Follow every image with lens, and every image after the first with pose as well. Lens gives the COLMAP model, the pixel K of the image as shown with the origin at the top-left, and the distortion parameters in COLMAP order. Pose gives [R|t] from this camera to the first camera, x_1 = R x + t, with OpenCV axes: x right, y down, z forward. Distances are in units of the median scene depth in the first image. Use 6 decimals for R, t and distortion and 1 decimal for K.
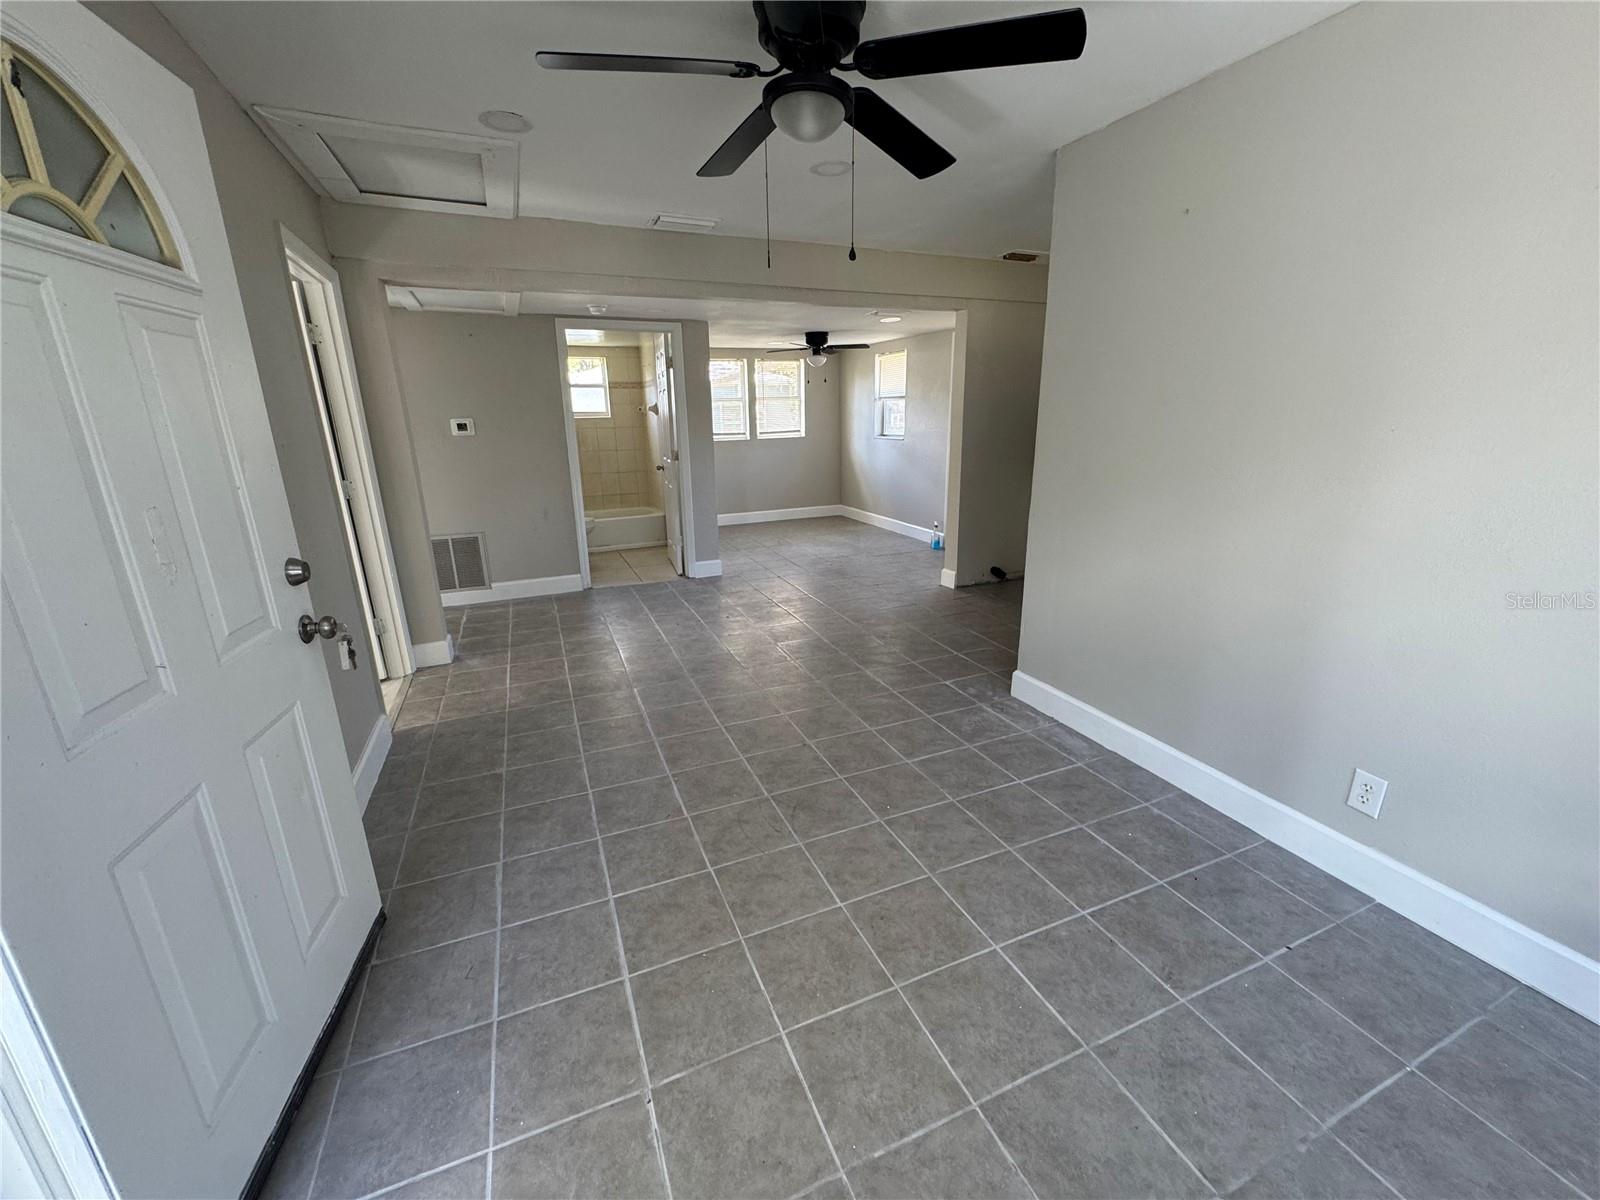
lens RADIAL K [[639.5, 0, 800.0], [0, 639.5, 600.0], [0, 0, 1]] dist [-0.005924, -0.000156]
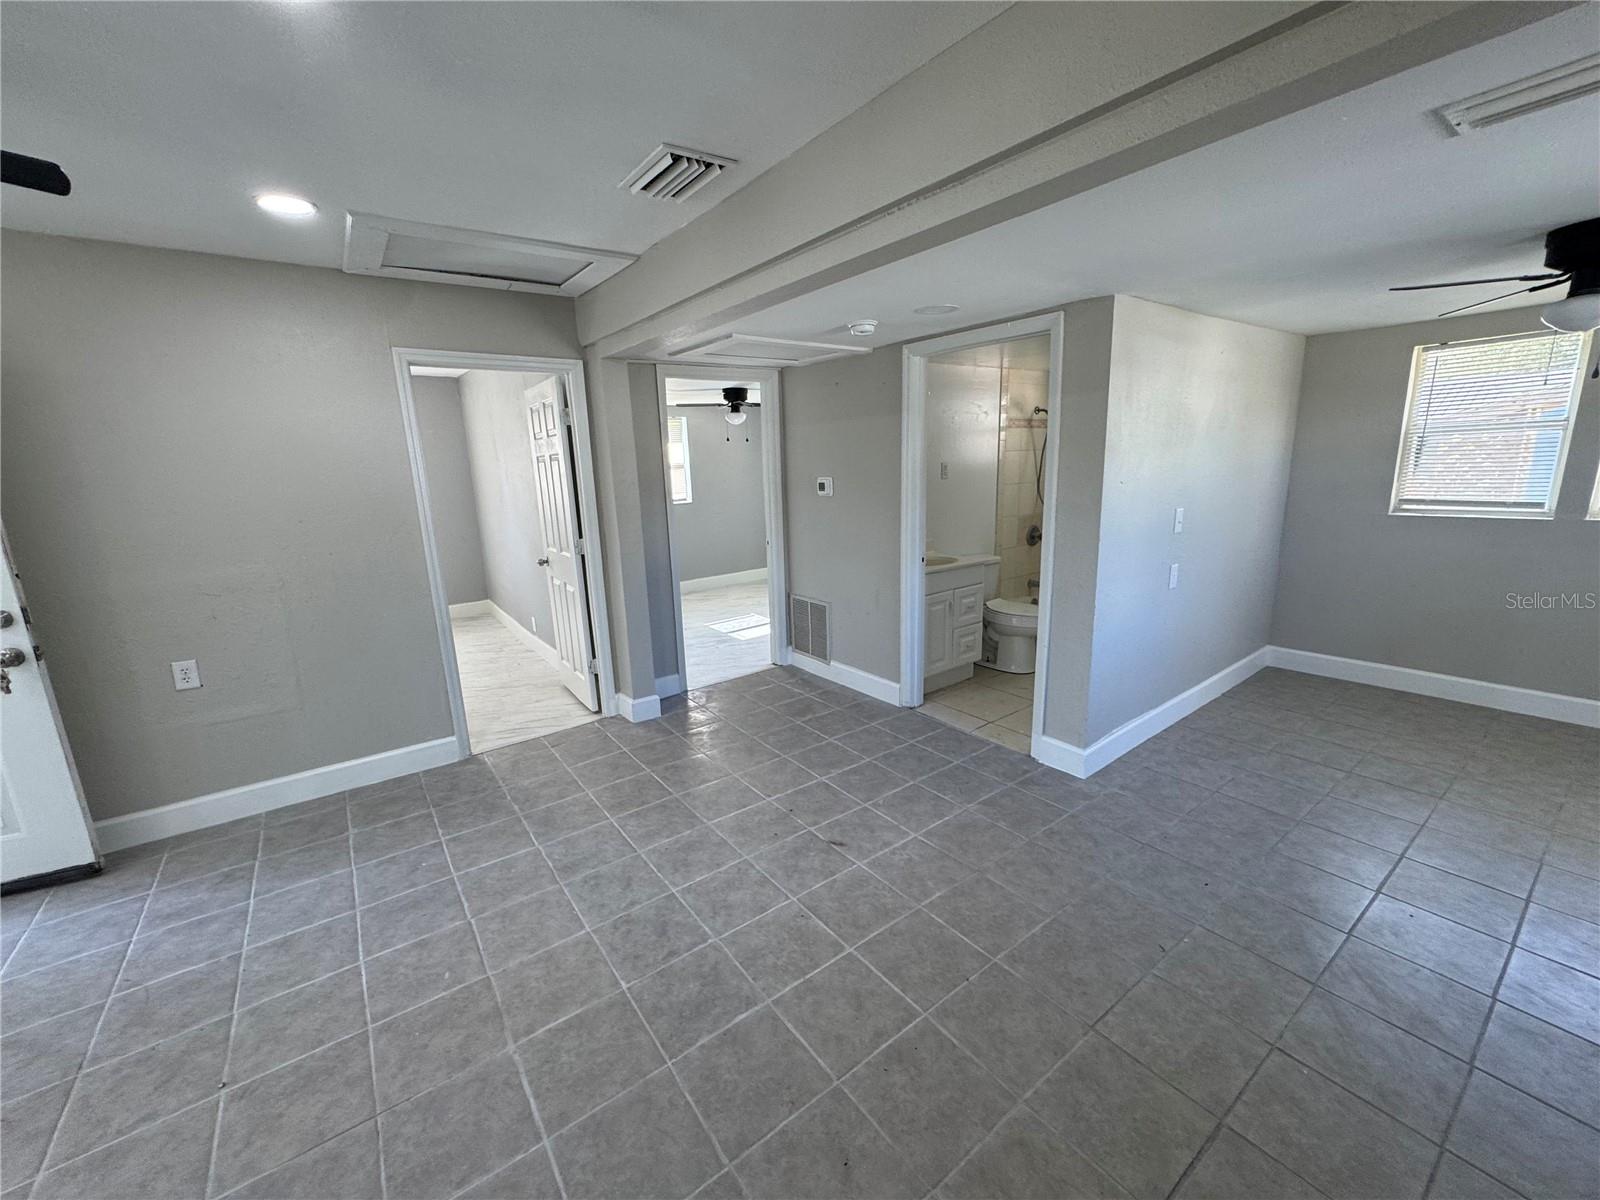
lens RADIAL K [[639.5, 0, 800.0], [0, 639.5, 600.0], [0, 0, 1]] dist [-0.005924, -0.000156]
pose [[0.235548, 0.214214, -0.947961, 0.574422], [-0.243314, 0.957341, 0.155875, -0.410295], [0.940912, 0.193936, 0.277621, 1.230922]]
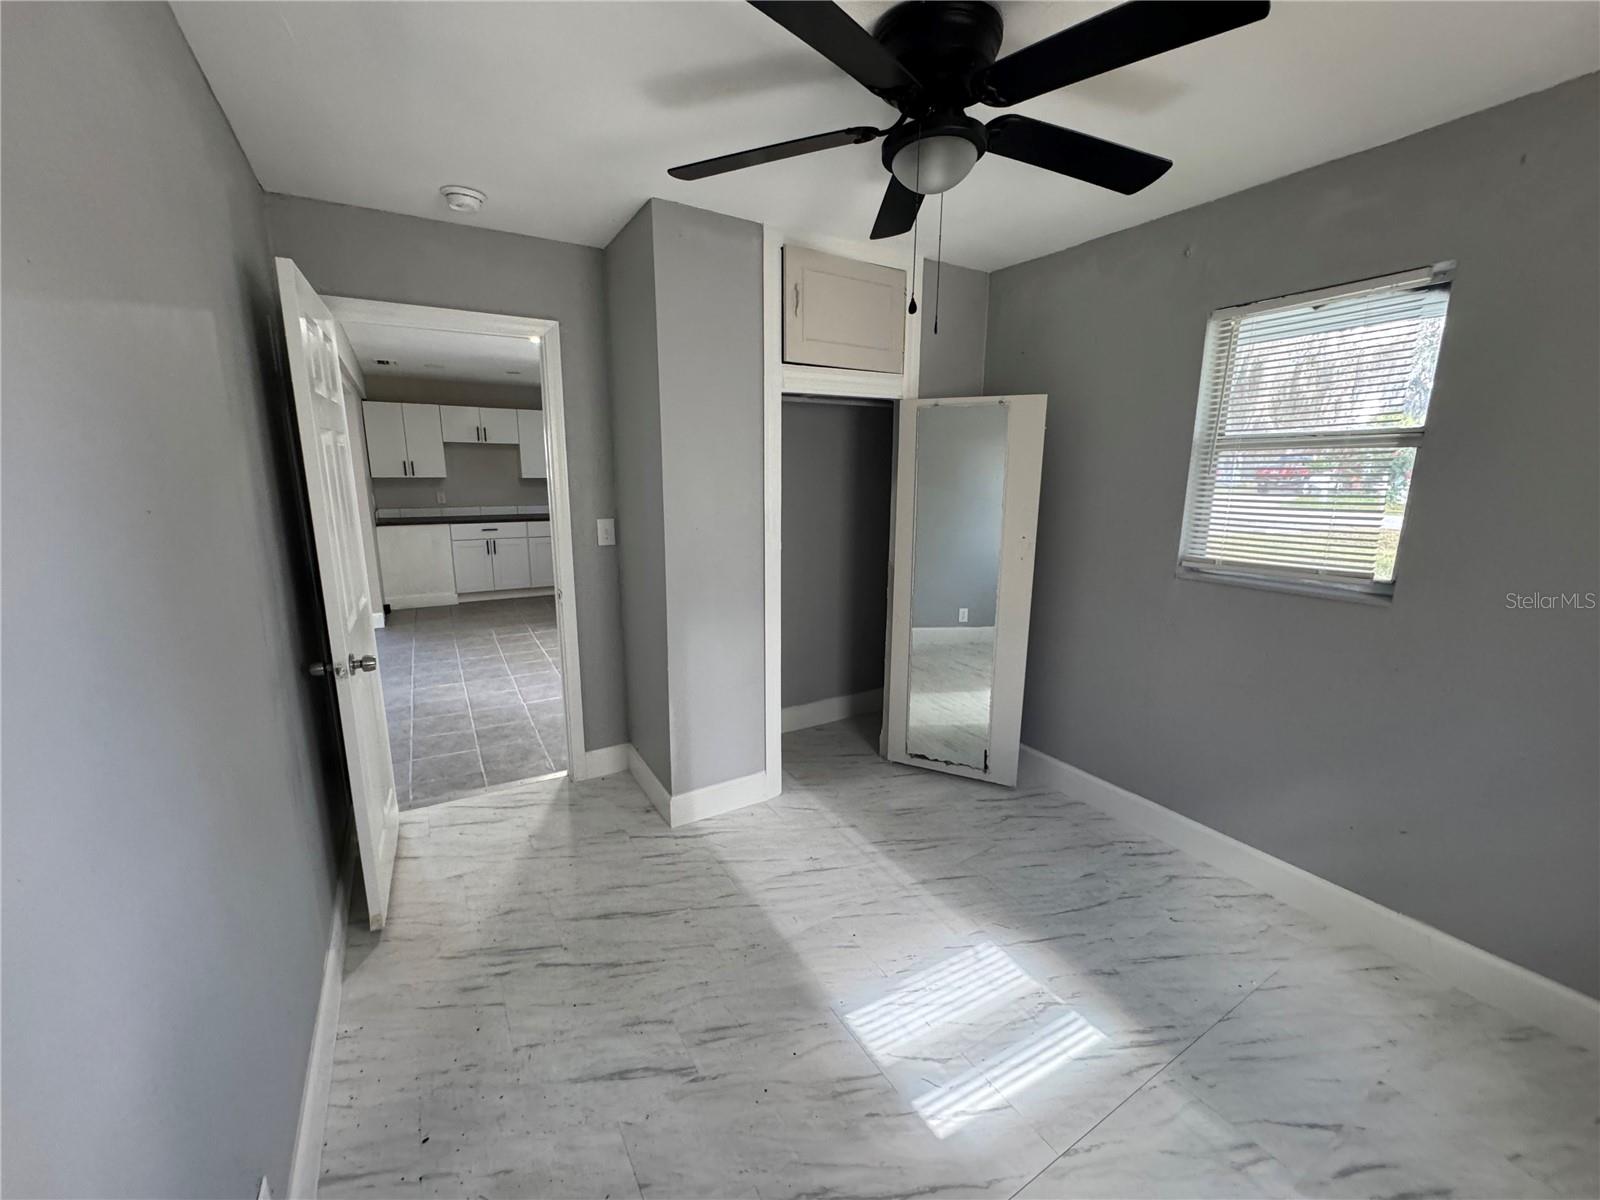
lens RADIAL K [[639.5, 0, 800.0], [0, 639.5, 600.0], [0, 0, 1]] dist [-0.005924, -0.000156]
pose [[-0.132327, -0.186817, 0.973442, -1.753115], [0.269283, 0.938366, 0.216691, -0.197310], [-0.953927, 0.290806, -0.073865, 0.643871]]
